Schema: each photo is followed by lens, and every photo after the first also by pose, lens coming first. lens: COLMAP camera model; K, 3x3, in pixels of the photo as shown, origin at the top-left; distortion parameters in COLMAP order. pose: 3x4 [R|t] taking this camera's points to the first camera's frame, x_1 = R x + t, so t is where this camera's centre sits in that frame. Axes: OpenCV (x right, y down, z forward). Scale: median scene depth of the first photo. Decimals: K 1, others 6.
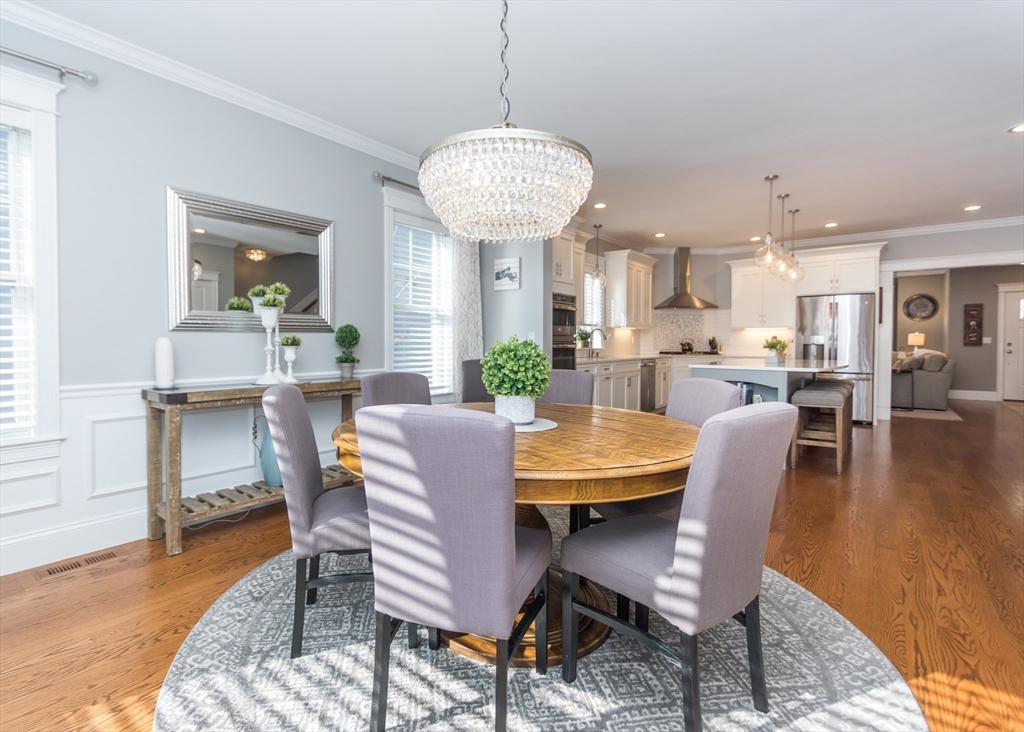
lens RADIAL K [[498.4, 0, 453.7], [0, 498.4, 344.7], [0, 0, 1]] dist [0.001203, -0.001989]
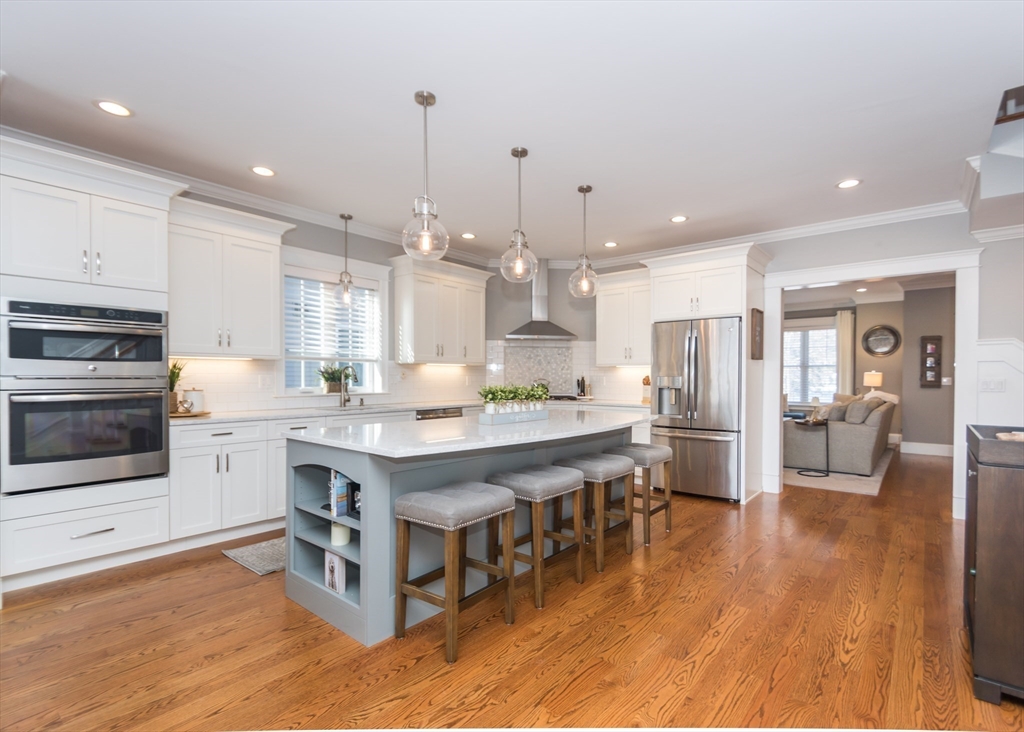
lens RADIAL K [[498.4, 0, 513.4], [0, 498.4, 381.2], [0, 0, 1]] dist [0.001203, -0.001989]
pose [[0.999644, 0.002444, 0.026555, 0.408916], [-0.002556, 0.999988, 0.004195, -0.012236], [-0.026545, -0.004261, 0.999639, 0.248417]]
